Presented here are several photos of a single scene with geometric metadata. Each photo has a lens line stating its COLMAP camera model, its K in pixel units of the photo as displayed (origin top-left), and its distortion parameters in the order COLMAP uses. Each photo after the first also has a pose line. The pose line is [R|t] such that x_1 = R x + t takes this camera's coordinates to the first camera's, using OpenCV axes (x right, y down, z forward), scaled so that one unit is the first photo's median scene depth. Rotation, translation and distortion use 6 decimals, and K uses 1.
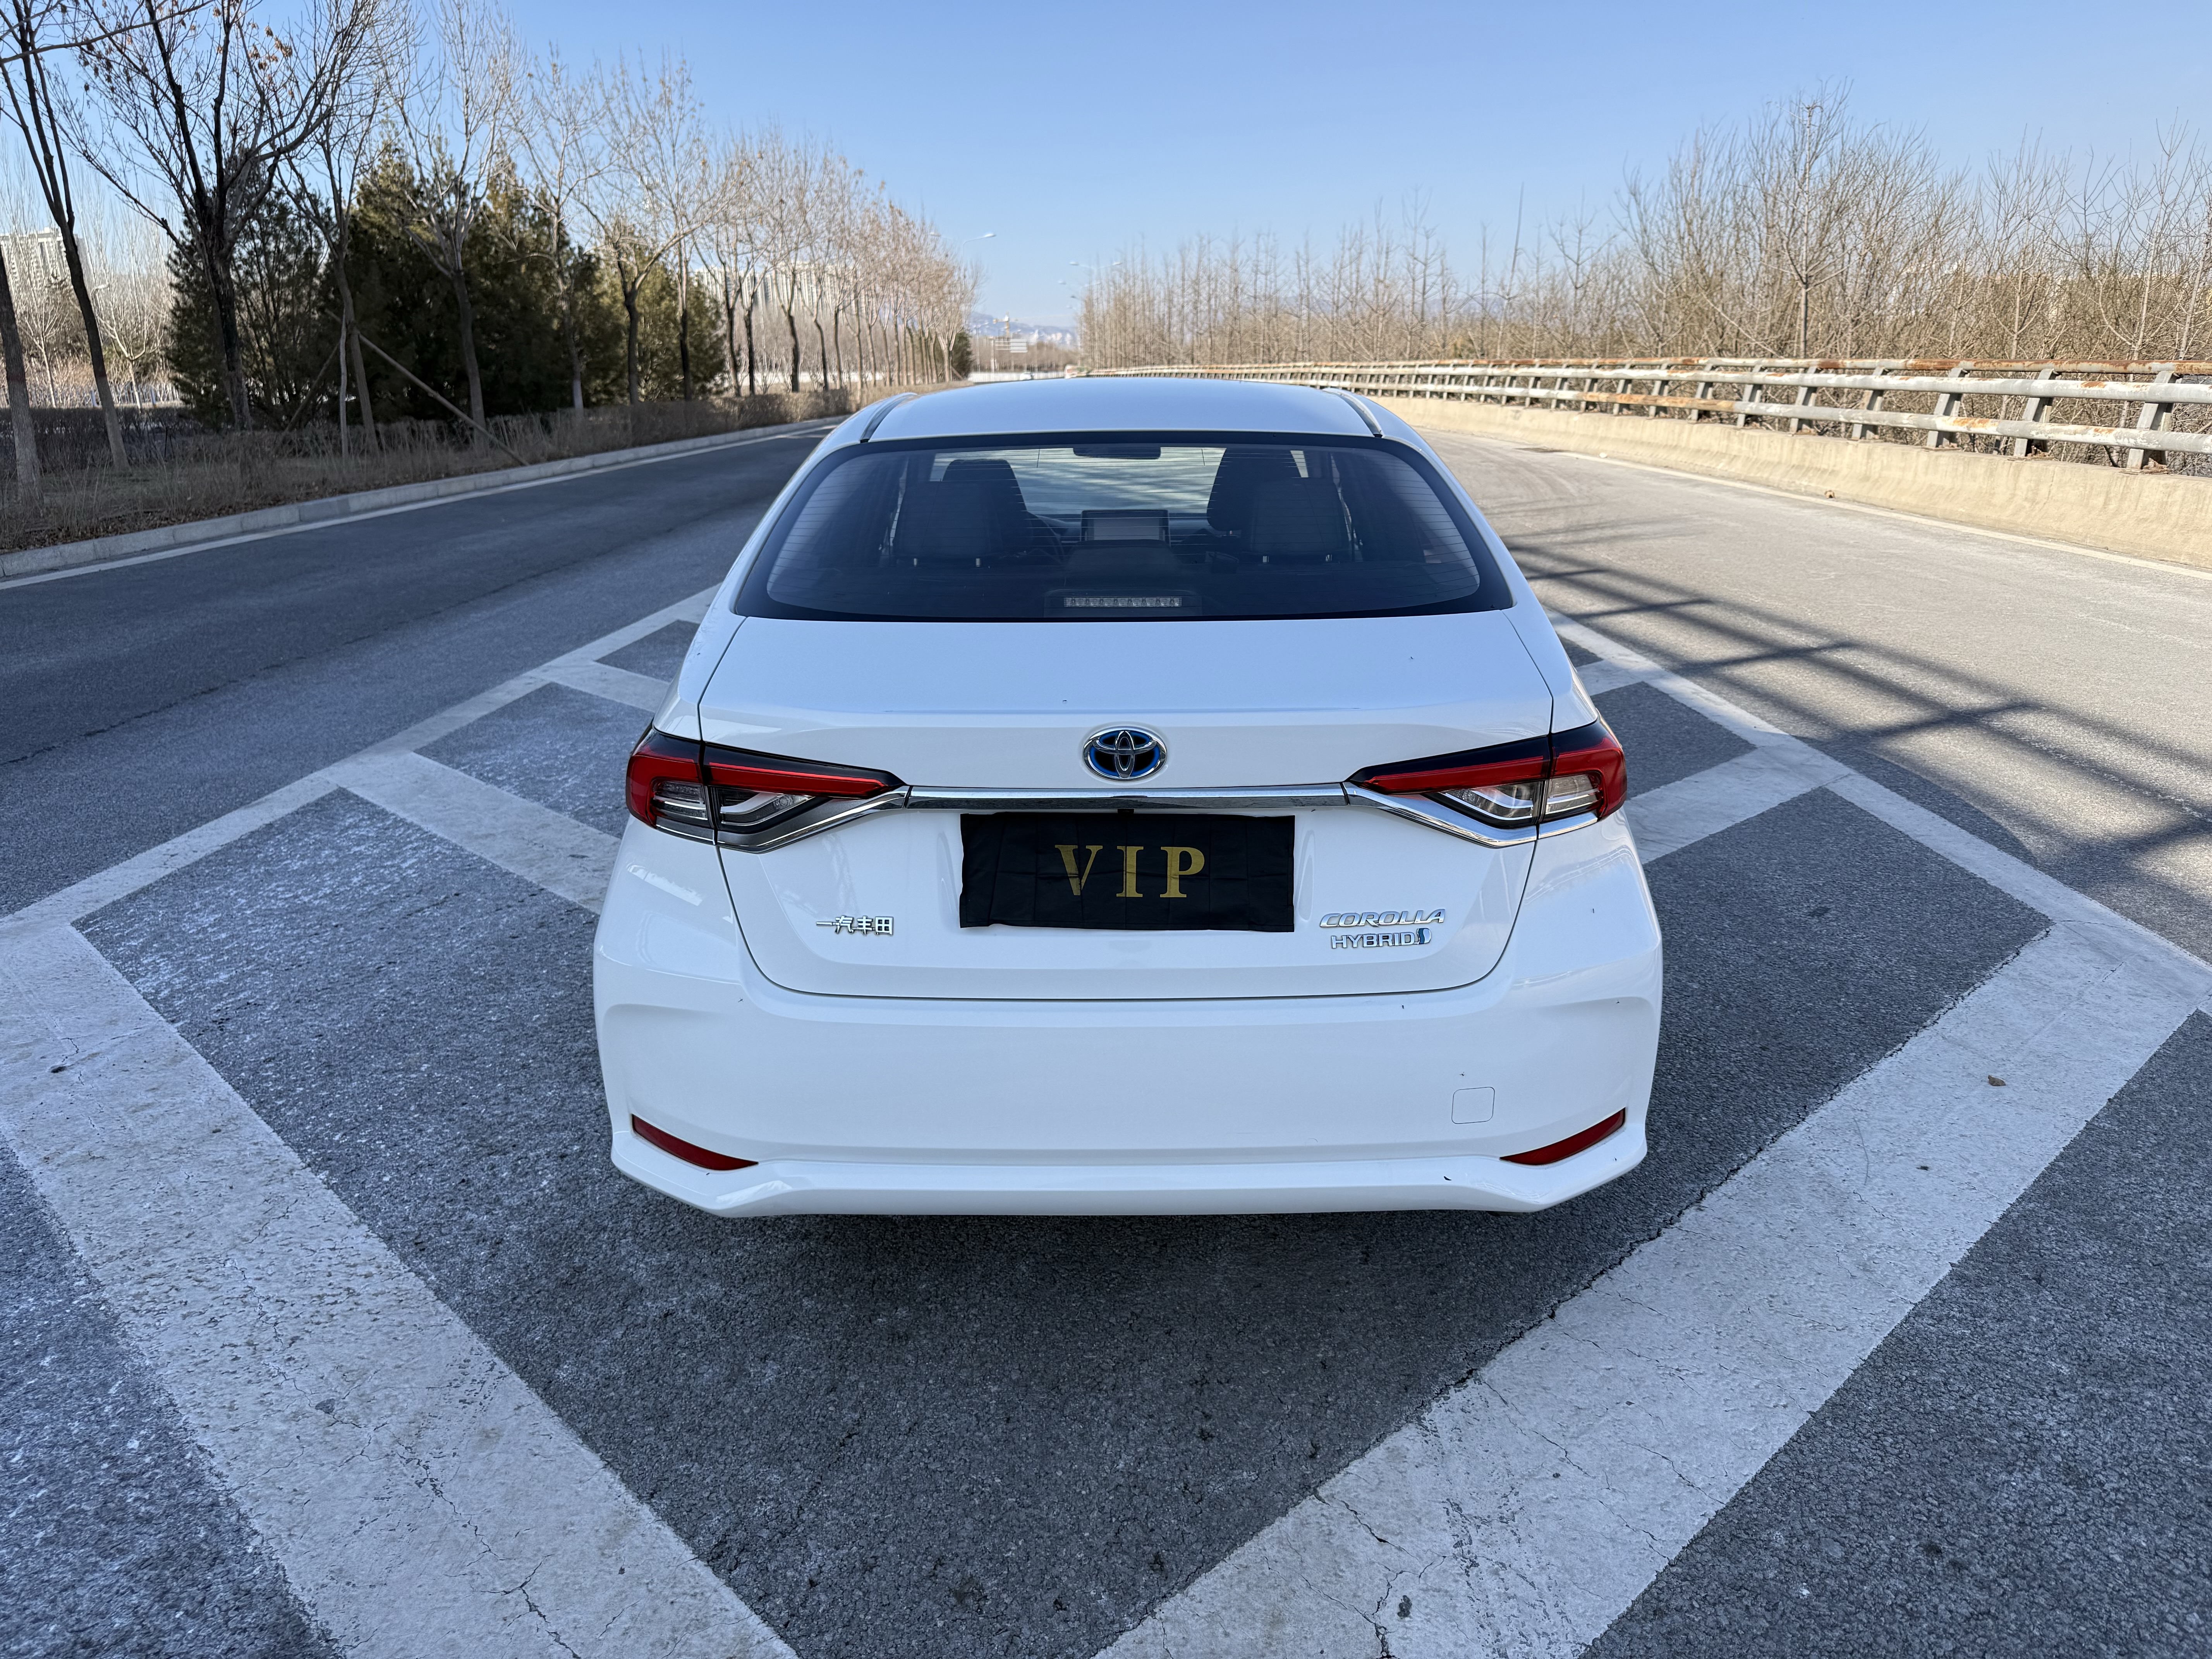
lens RADIAL K [[1557.9, 0, 1108.9], [0, 1557.9, 845.6], [0, 0, 1]] dist [0.031686, -0.047659]
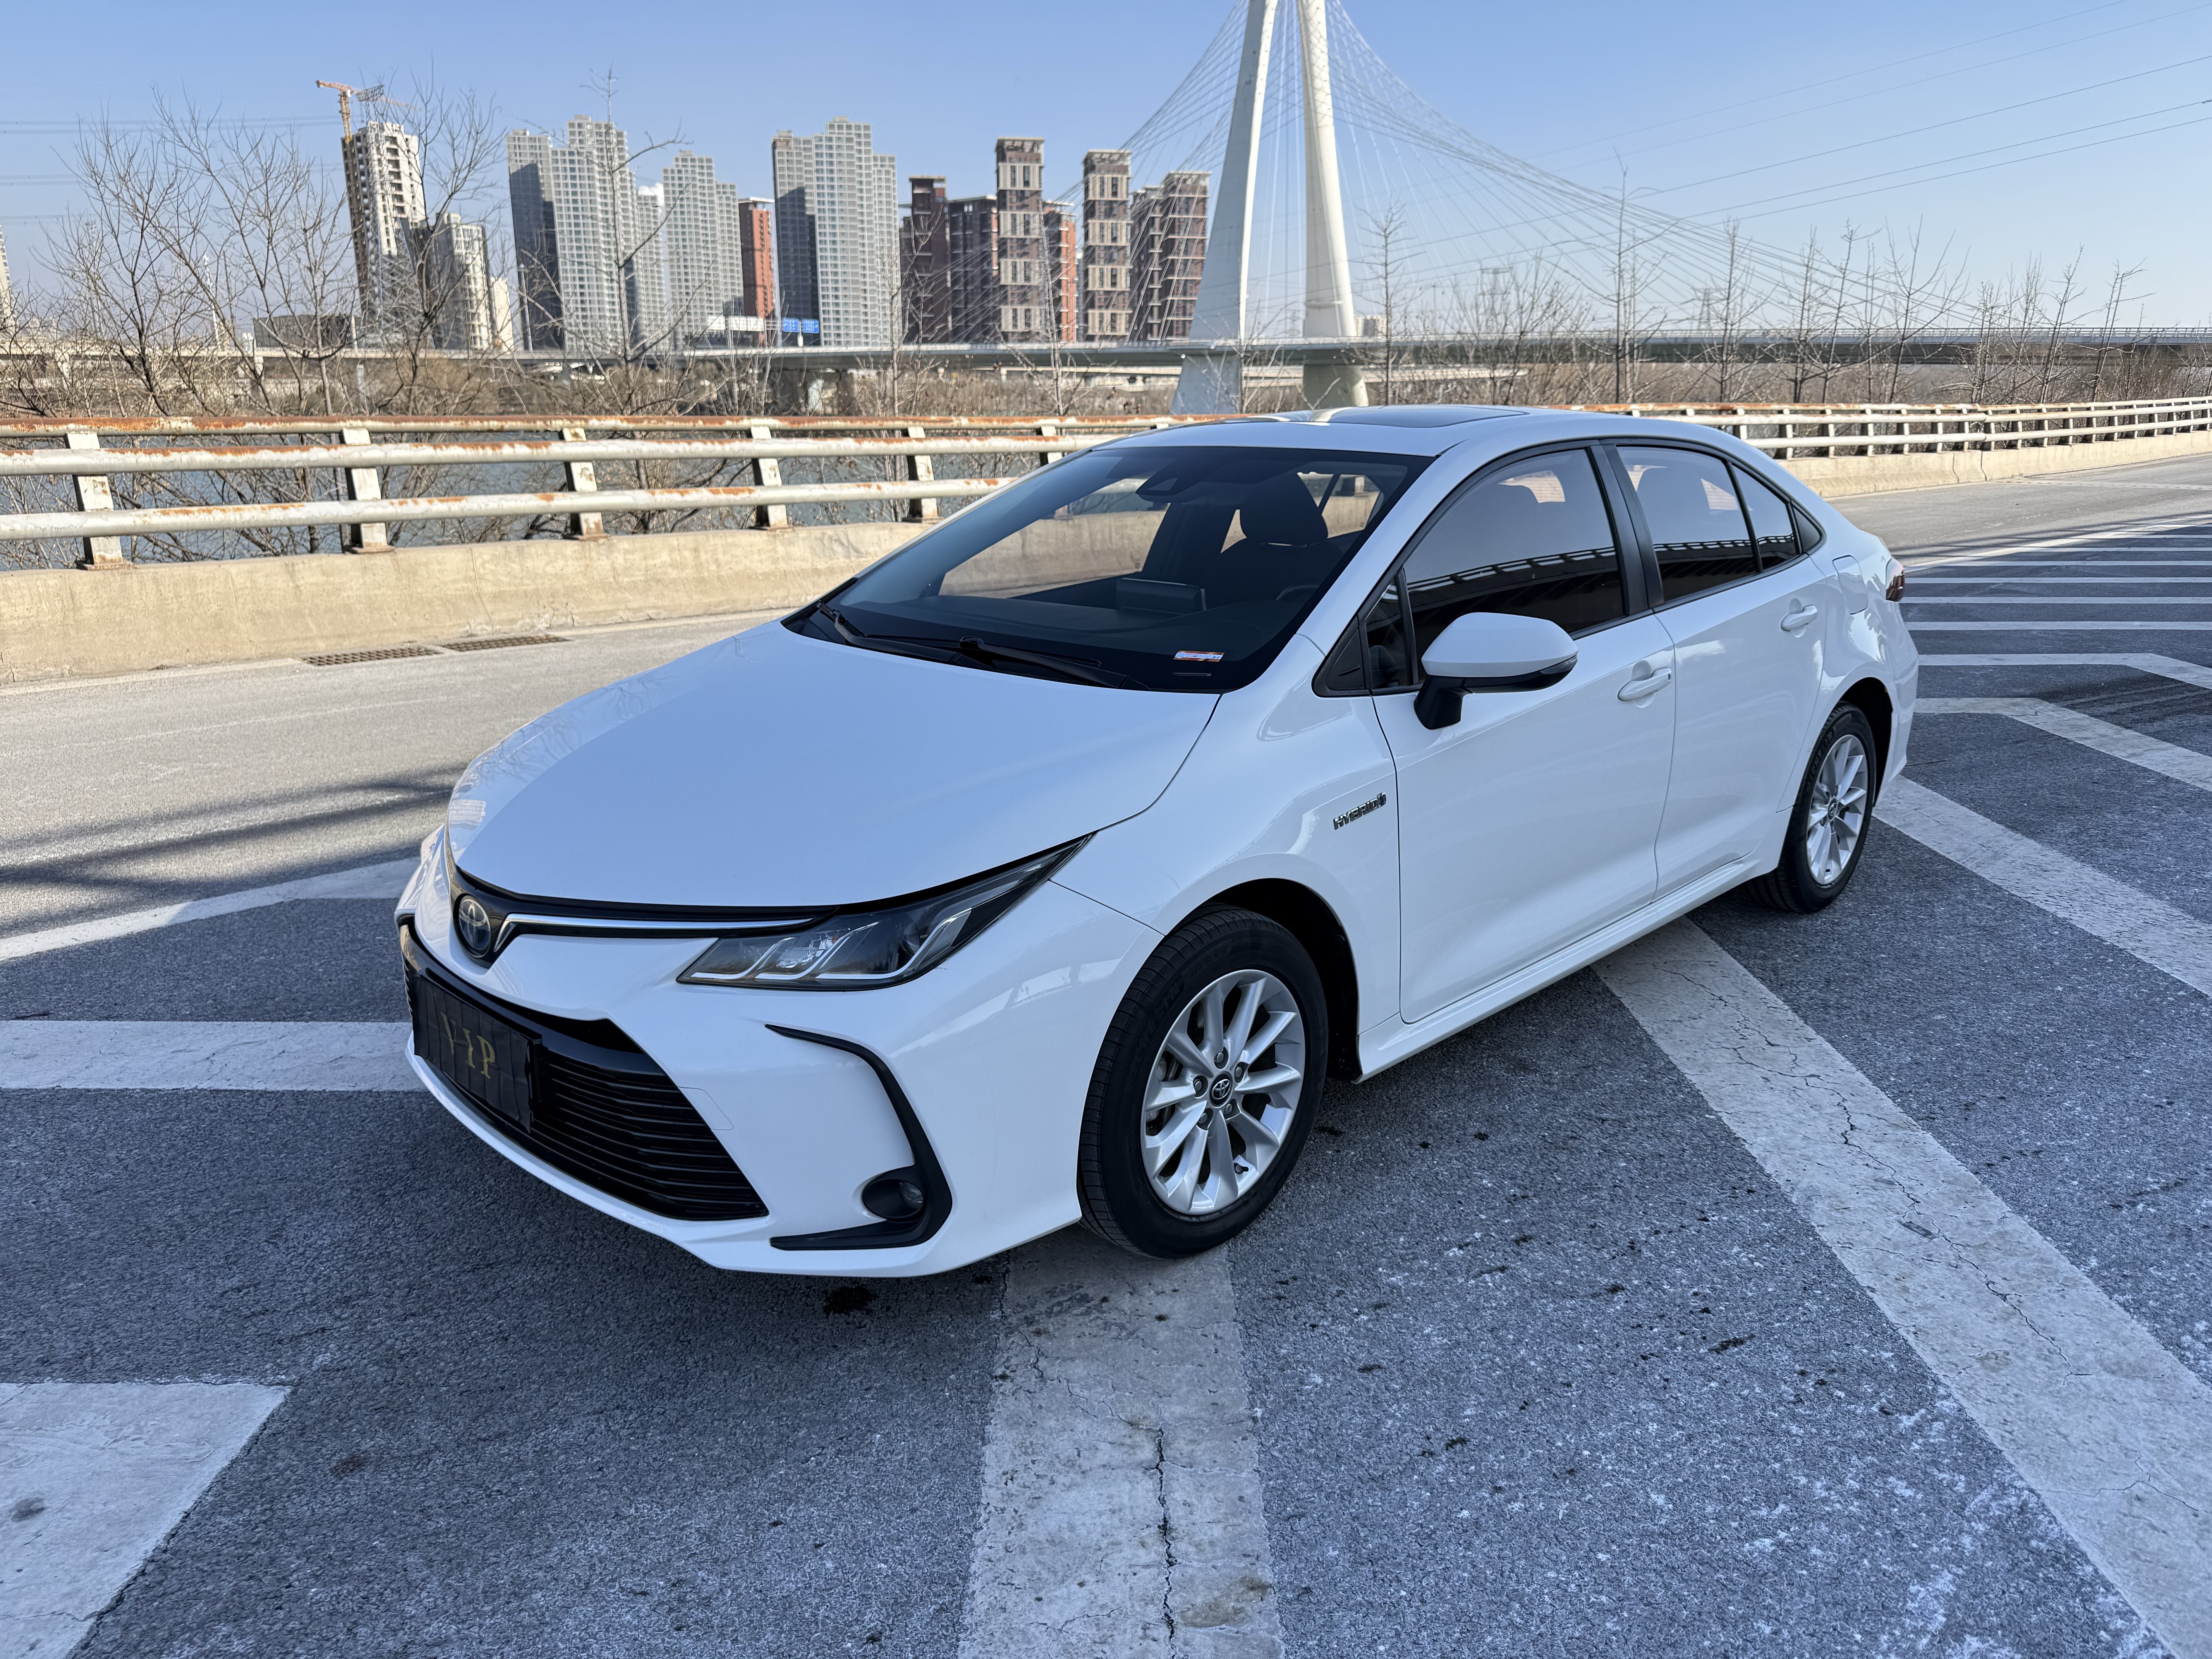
lens RADIAL K [[1550.2, 0, 1106.0], [0, 1550.2, 829.5], [0, 0, 1]] dist [0.063968, -0.089859]
pose [[-0.711258, -0.171816, 0.681609, -0.118401], [0.217964, 0.867966, 0.446237, -0.106019], [-0.668284, 0.465956, -0.579898, 0.350862]]
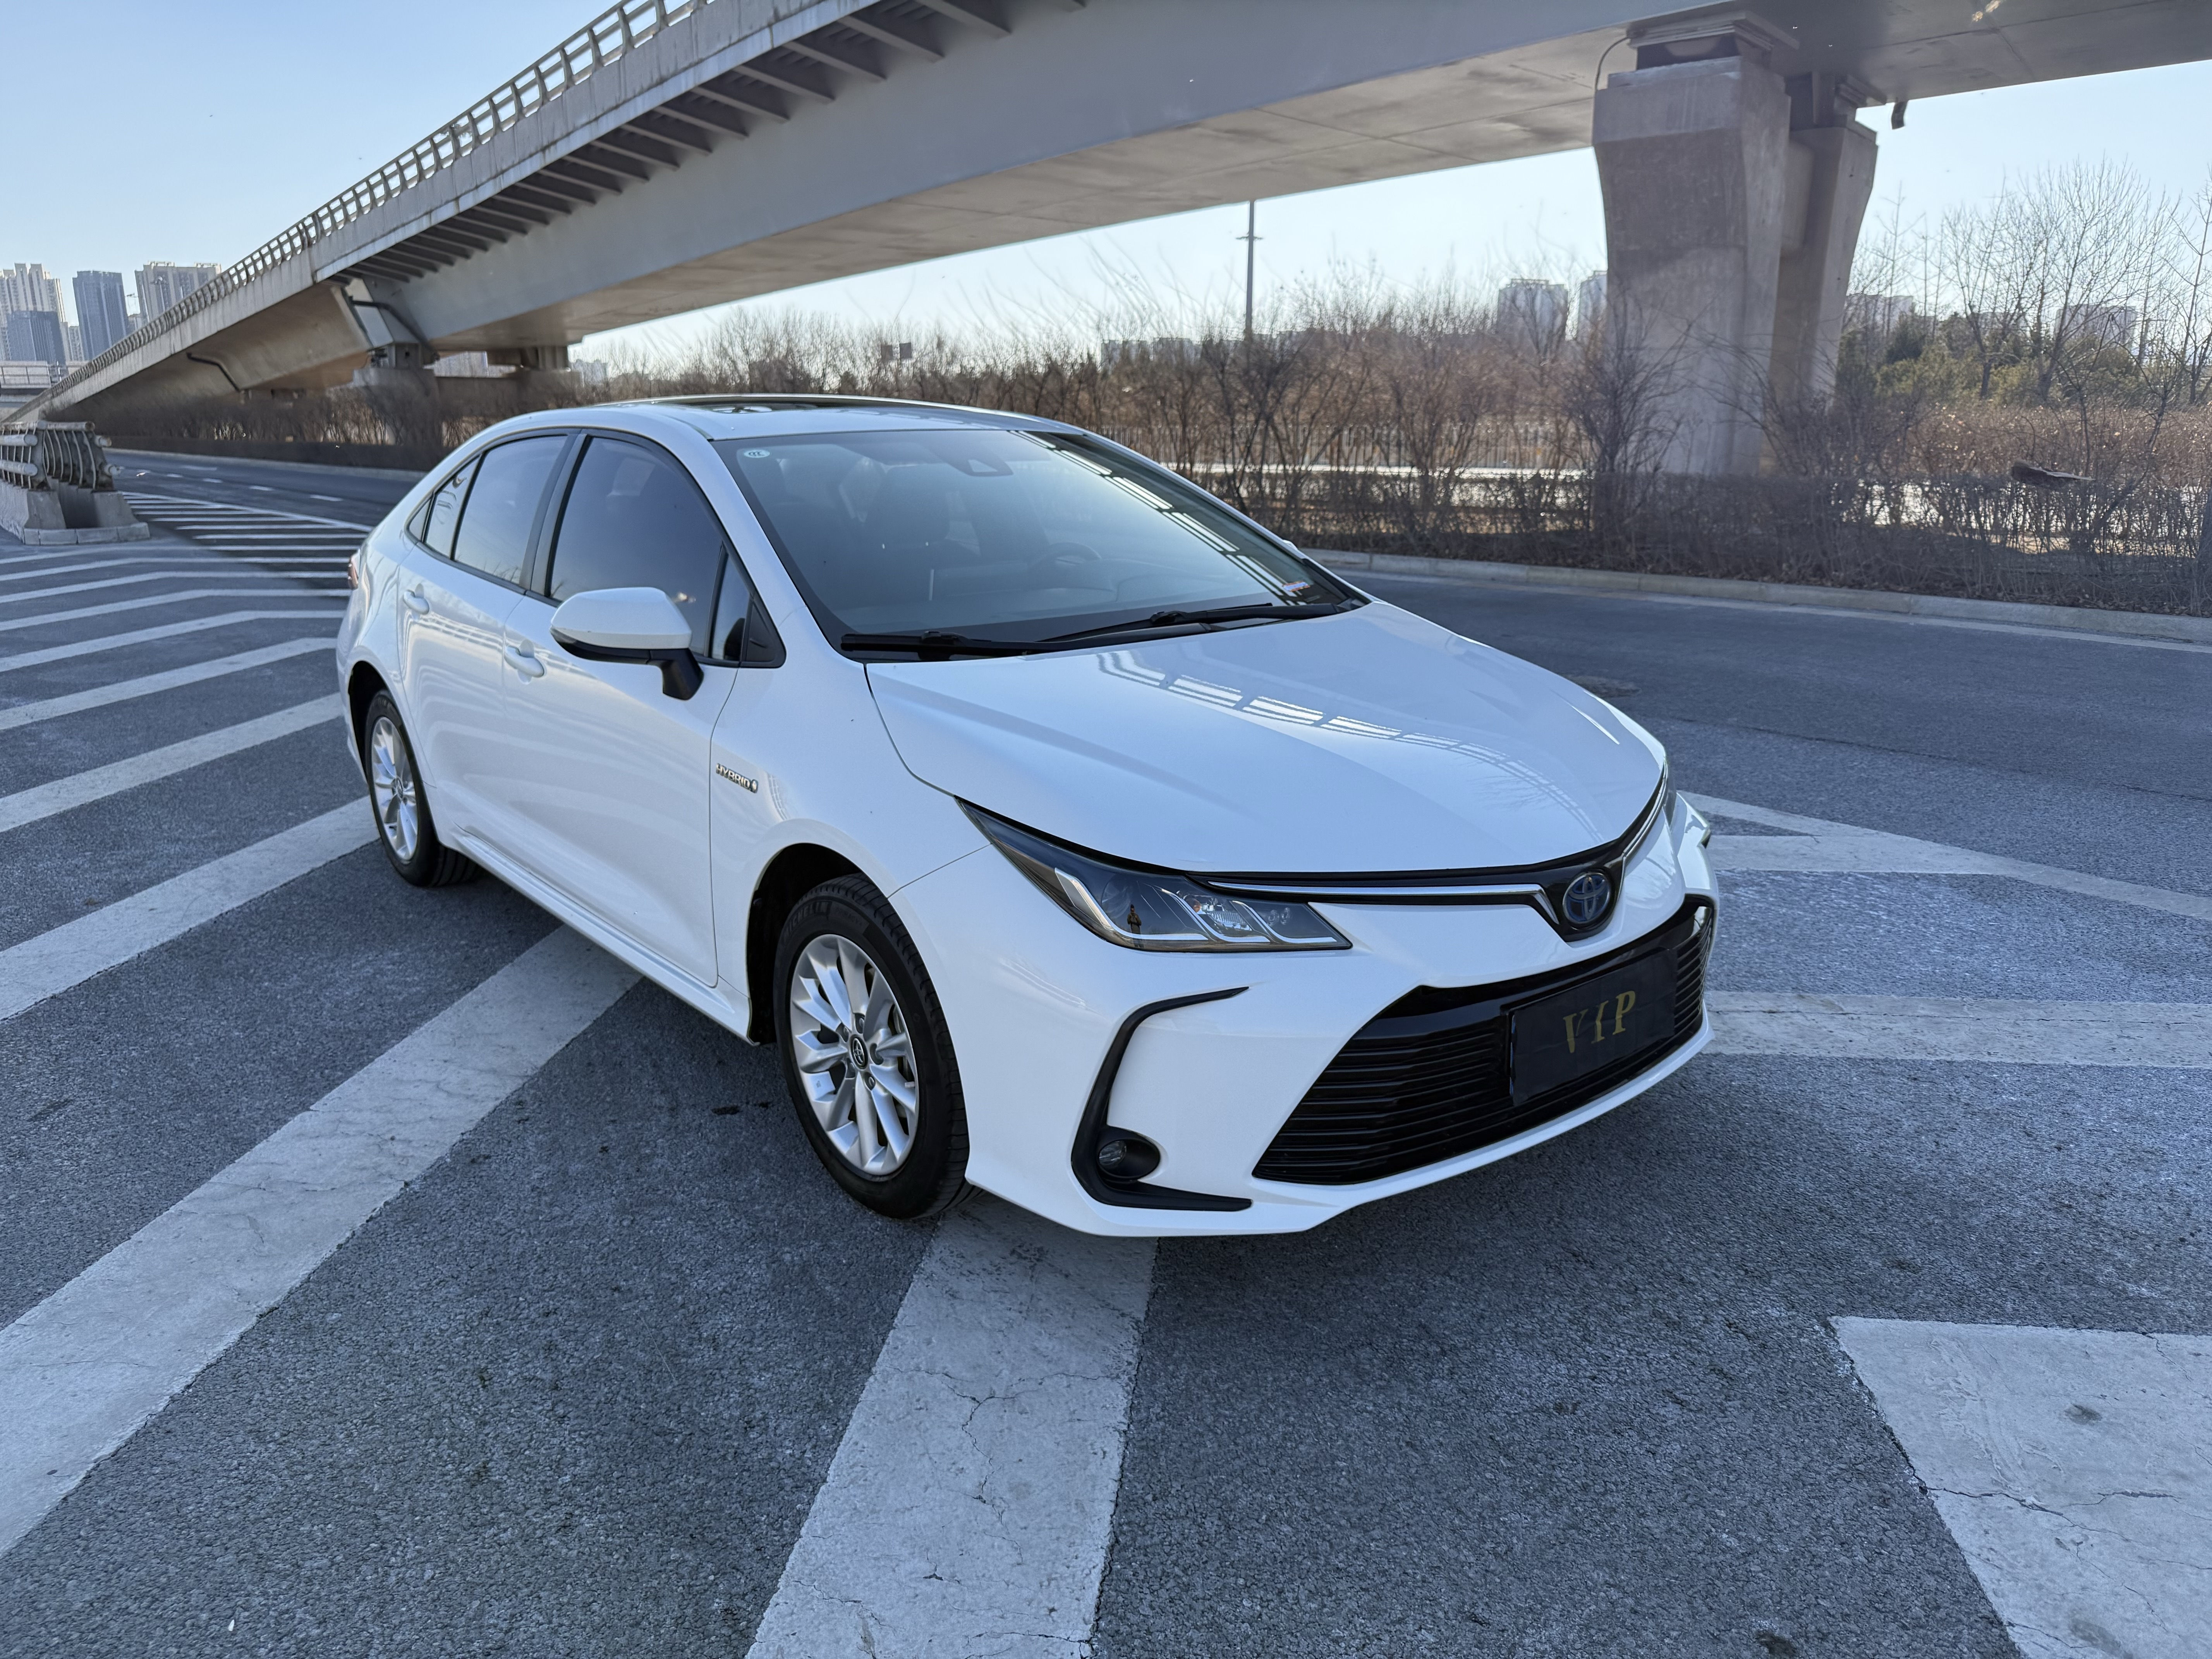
lens RADIAL K [[1561.1, 0, 1110.9], [0, 1561.1, 850.6], [0, 0, 1]] dist [-0.000792, 0.001760]
pose [[-0.766670, 0.192530, -0.612494, 0.105669], [-0.170844, 0.858410, 0.483678, -0.110100], [0.618894, 0.475463, -0.625225, 0.366917]]
